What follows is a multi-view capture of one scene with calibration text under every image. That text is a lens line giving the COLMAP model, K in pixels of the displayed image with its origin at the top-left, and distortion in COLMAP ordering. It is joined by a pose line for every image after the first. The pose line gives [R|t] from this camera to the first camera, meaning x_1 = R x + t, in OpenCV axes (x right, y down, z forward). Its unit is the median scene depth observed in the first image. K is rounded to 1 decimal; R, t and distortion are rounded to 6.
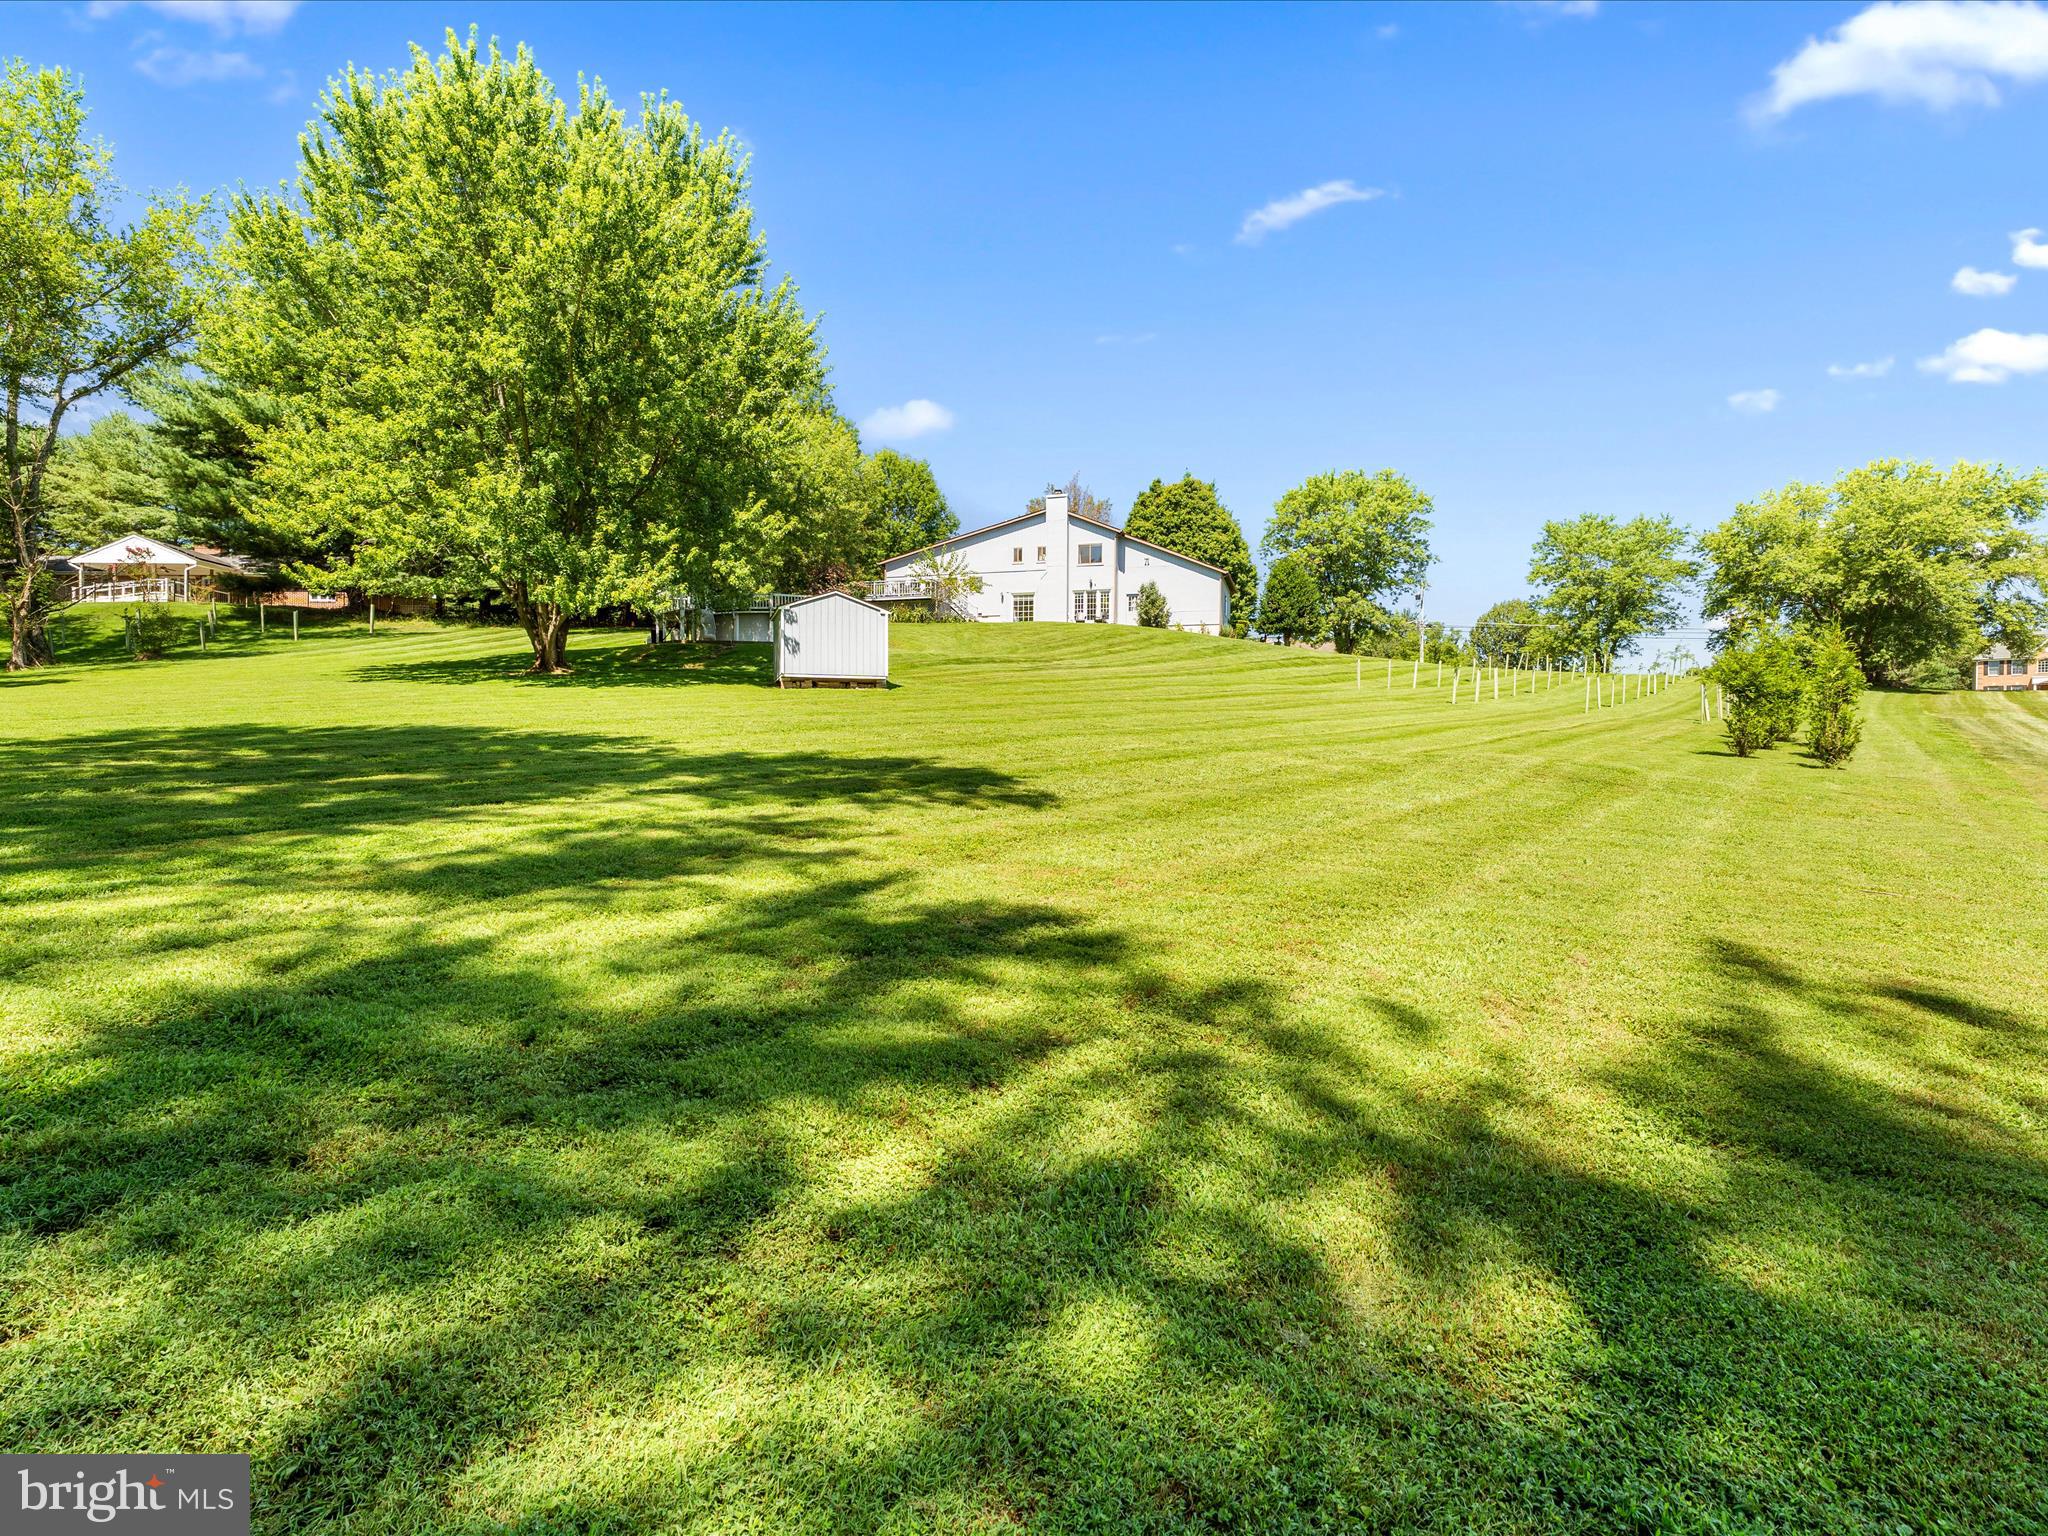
lens RADIAL K [[1028.7, 0, 1017.6], [0, 1028.7, 784.7], [0, 0, 1]] dist [-0.002996, 0.000105]
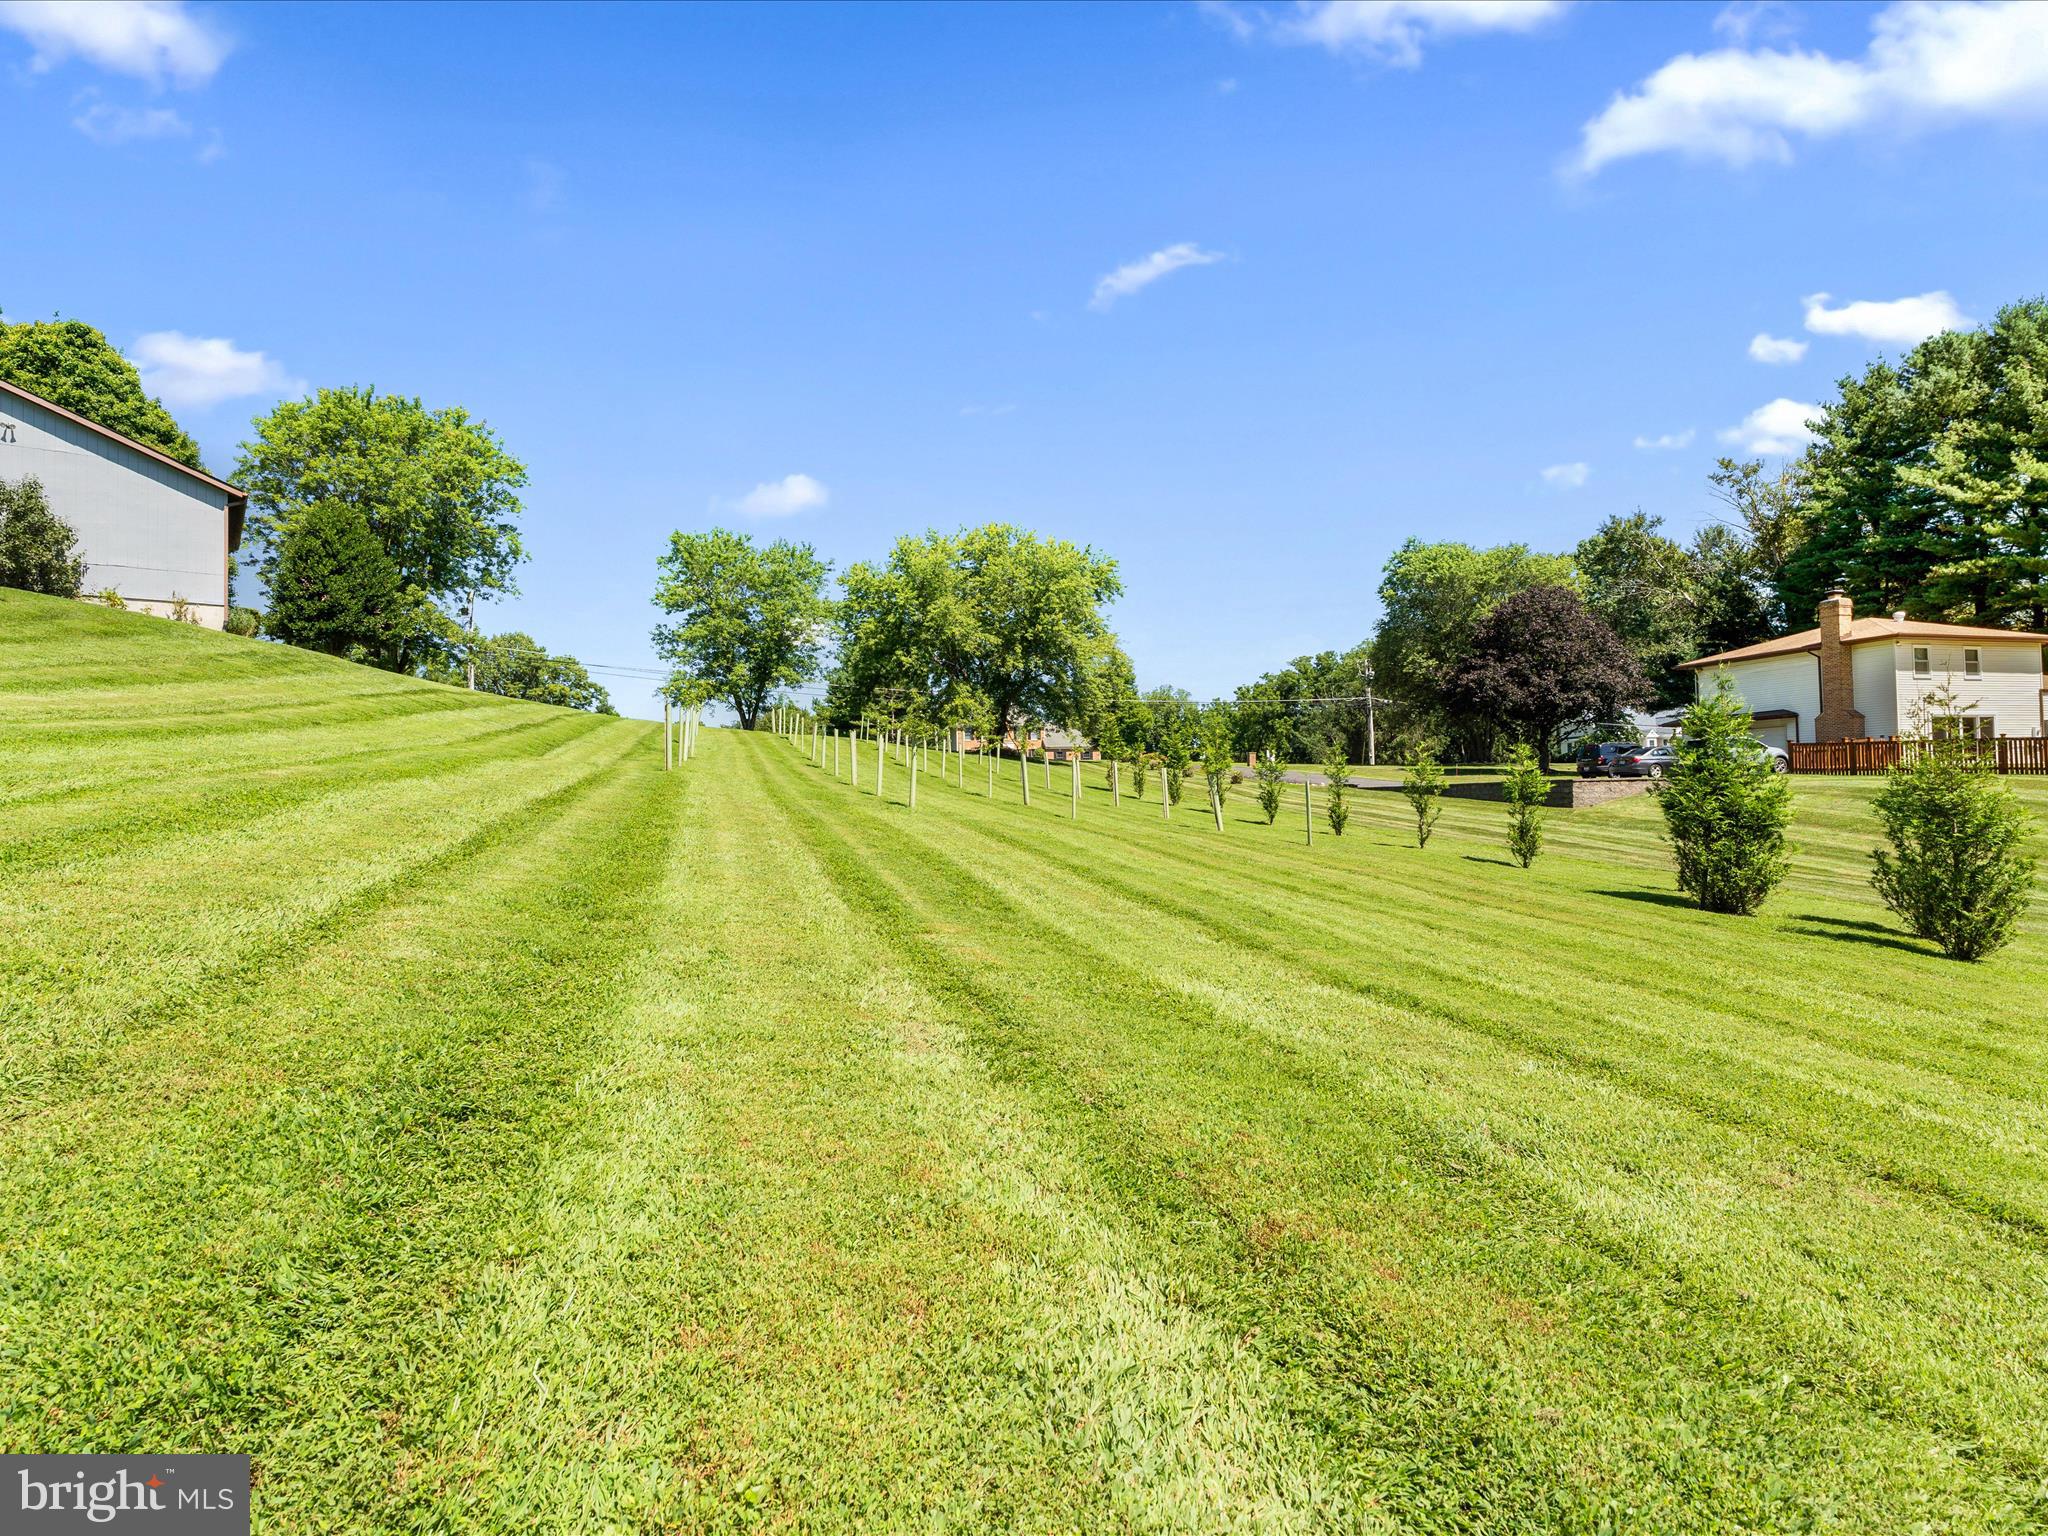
lens RADIAL K [[1147.2, 0, 1024.0], [0, 1147.2, 768.0], [0, 0, 1]] dist [0.001752, 0.000118]
pose [[0.618554, 0.009464, 0.785685, 0.015041], [0.040582, 0.998208, -0.043973, -0.040440], [-0.784693, 0.059084, 0.617062, 0.349337]]
